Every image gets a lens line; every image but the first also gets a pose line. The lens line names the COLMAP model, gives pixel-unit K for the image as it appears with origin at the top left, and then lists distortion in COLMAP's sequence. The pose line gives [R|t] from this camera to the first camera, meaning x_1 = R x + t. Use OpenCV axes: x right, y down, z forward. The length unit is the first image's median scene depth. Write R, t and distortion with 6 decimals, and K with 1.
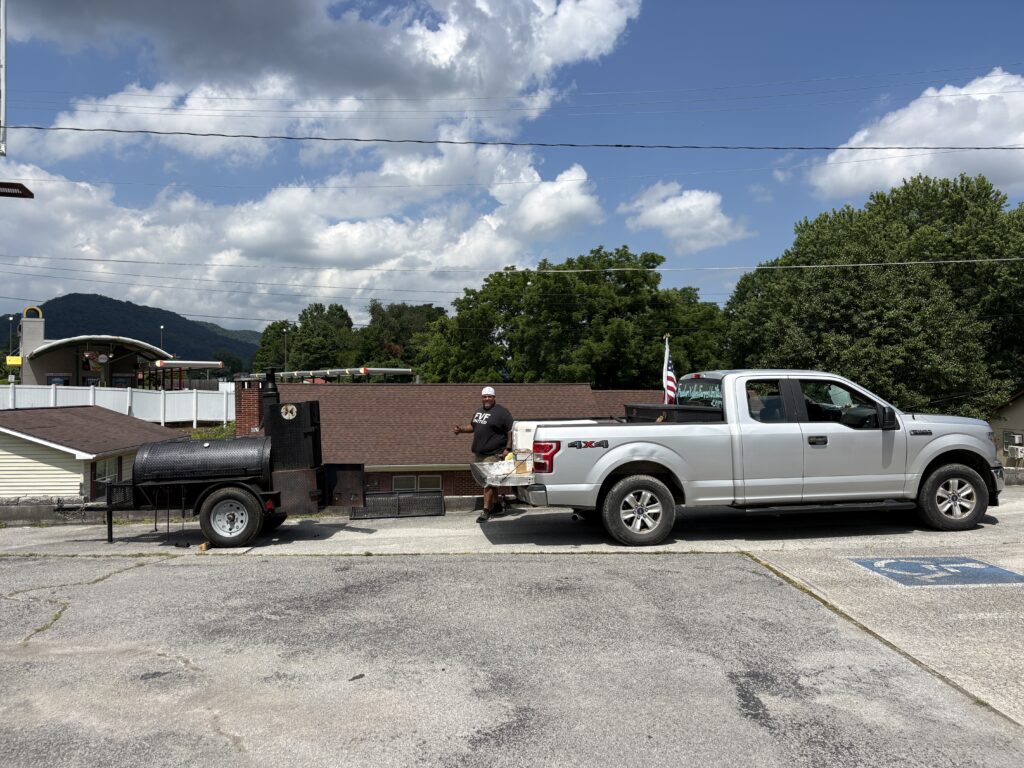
lens RADIAL K [[776.5, 0, 512.0], [0, 776.5, 384.0], [0, 0, 1]] dist [-0.002826, -0.001743]
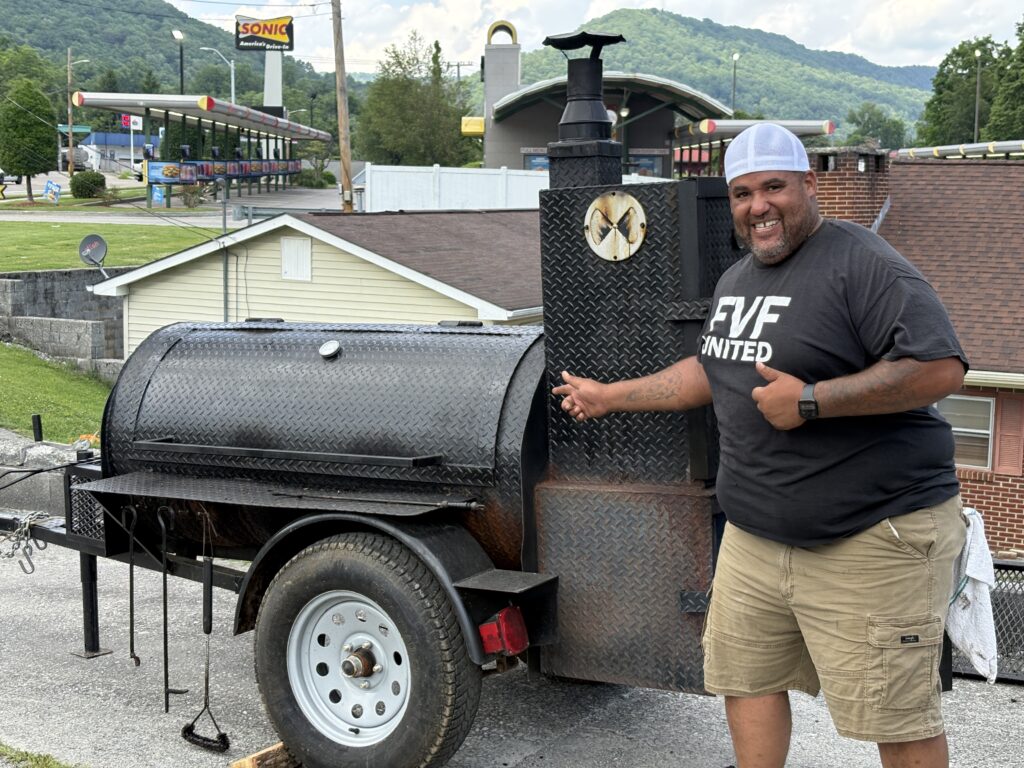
lens RADIAL K [[1545.6, 0, 512.0], [0, 1545.6, 384.0], [0, 0, 1]] dist [0.015063, 0.002486]
pose [[0.834905, 0.078810, -0.544722, -0.064913], [-0.005401, 0.990821, 0.135073, 0.020363], [0.550367, -0.109831, 0.827667, 0.589150]]
